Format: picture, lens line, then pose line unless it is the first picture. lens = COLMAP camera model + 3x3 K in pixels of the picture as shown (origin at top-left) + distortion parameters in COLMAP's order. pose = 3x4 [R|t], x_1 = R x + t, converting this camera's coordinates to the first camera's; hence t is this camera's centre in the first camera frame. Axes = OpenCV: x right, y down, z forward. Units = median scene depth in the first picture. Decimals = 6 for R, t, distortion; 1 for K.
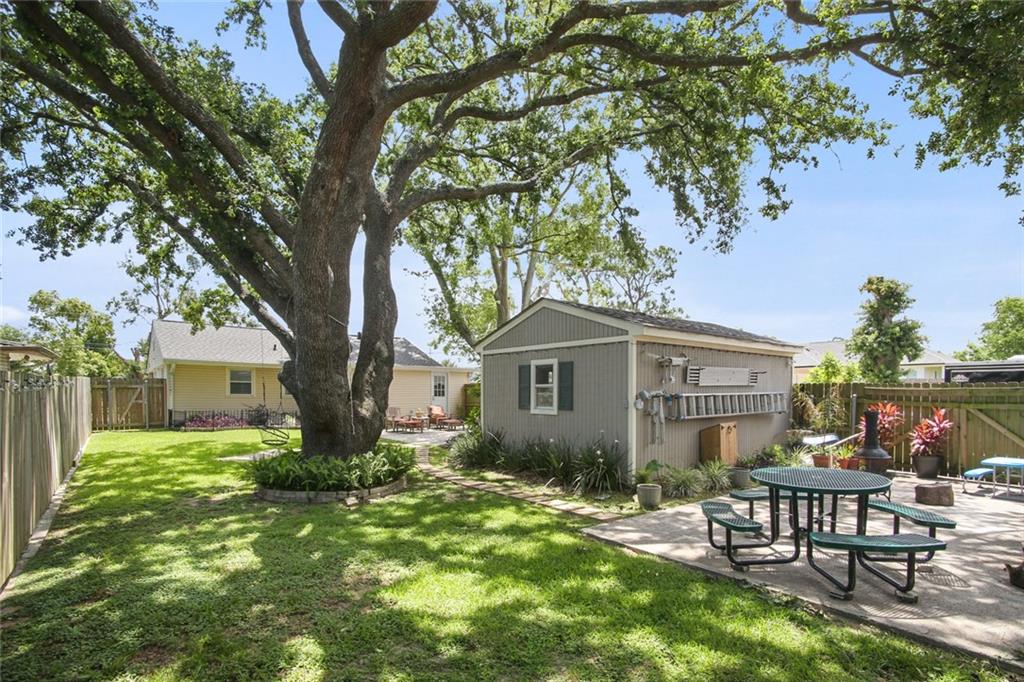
lens RADIAL K [[488.9, 0, 498.0], [0, 488.9, 414.0], [0, 0, 1]] dist [-0.001960, 0.000164]
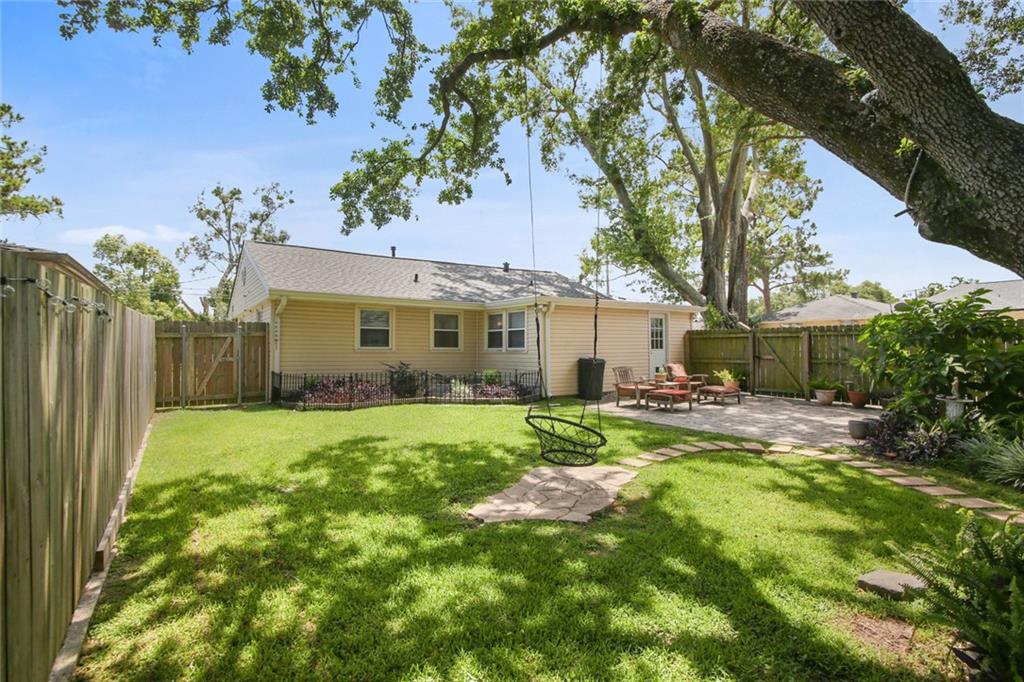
lens RADIAL K [[491.6, 0, 515.9], [0, 491.6, 338.2], [0, 0, 1]] dist [-0.010752, 0.001556]
pose [[0.998278, -0.006333, -0.058324, -0.279474], [0.002853, 0.998221, -0.059550, -0.011996], [0.058598, 0.059281, 0.996520, 0.333839]]
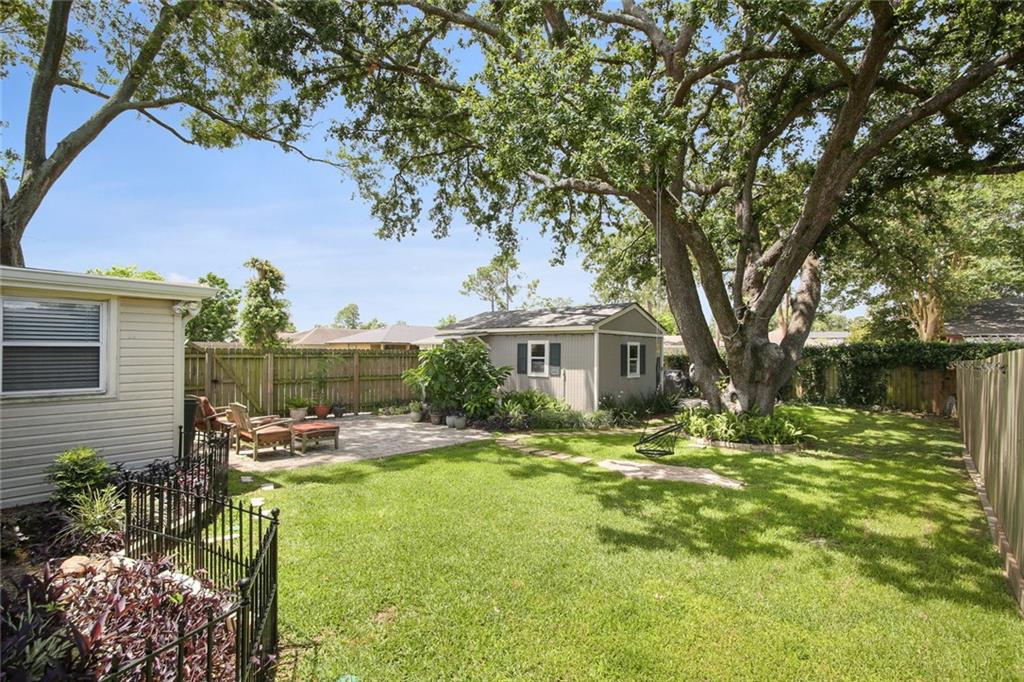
lens RADIAL K [[491.6, 0, 515.9], [0, 491.6, 338.2], [0, 0, 1]] dist [-0.010752, 0.001556]
pose [[-0.207269, 0.028310, 0.977874, -0.607310], [0.038754, 0.999034, -0.020708, -0.047805], [-0.977516, 0.033605, -0.208166, 0.761585]]
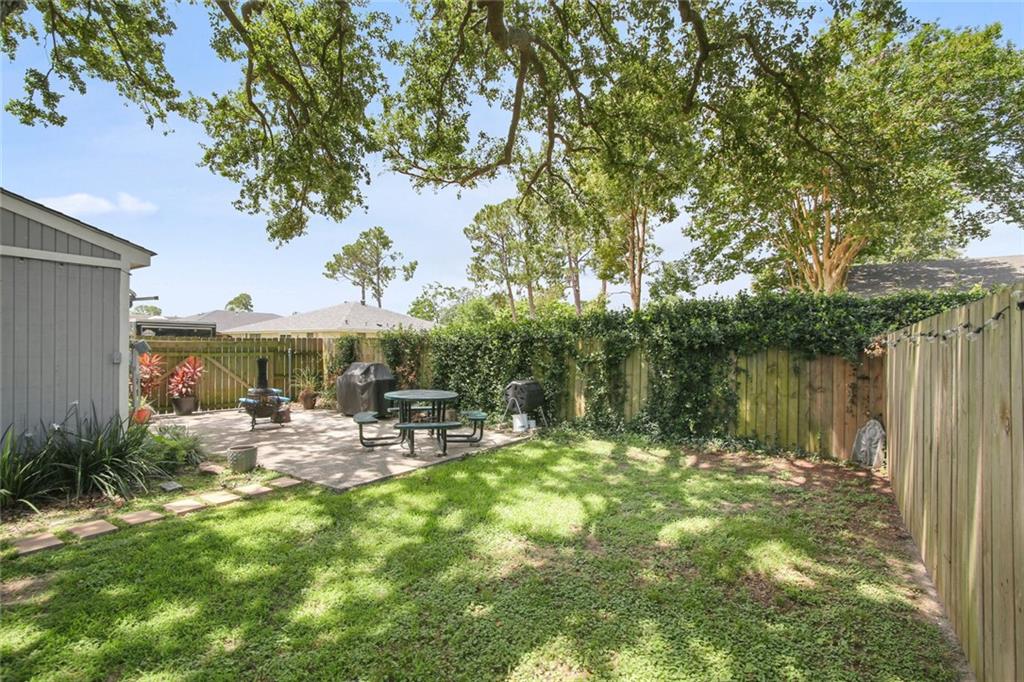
lens RADIAL K [[491.6, 0, 515.9], [0, 491.6, 338.2], [0, 0, 1]] dist [-0.010752, 0.001556]
pose [[-0.339624, 0.019574, 0.940358, -0.221154], [0.041294, 0.999130, -0.005883, -0.007751], [-0.939654, 0.036833, -0.340137, 0.264886]]
